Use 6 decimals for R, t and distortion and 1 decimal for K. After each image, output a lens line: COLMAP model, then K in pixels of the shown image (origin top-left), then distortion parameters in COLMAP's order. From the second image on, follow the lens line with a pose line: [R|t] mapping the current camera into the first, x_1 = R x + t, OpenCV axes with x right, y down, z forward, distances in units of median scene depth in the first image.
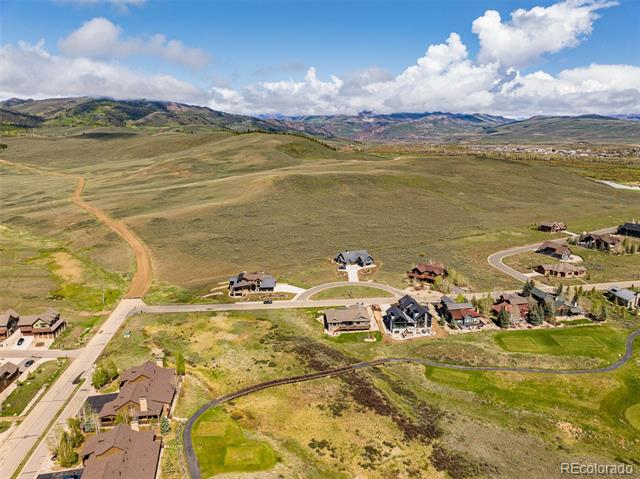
lens RADIAL K [[454.8, 0, 320.7], [0, 454.8, 228.5], [0, 0, 1]] dist [-0.034784, 0.001655]
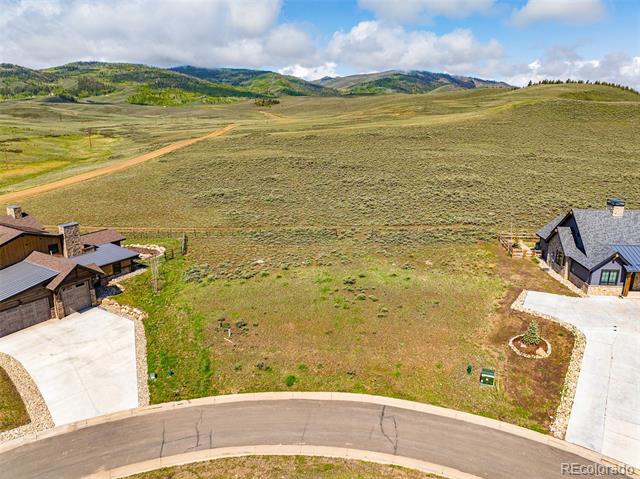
lens RADIAL K [[454.8, 0, 320.7], [0, 454.8, 228.5], [0, 0, 1]] dist [-0.034784, 0.001655]
pose [[0.812647, 0.148542, -0.563507, 0.072097], [-0.129447, 0.988823, 0.073977, 0.068028], [0.568197, 0.012827, 0.822792, 0.903461]]
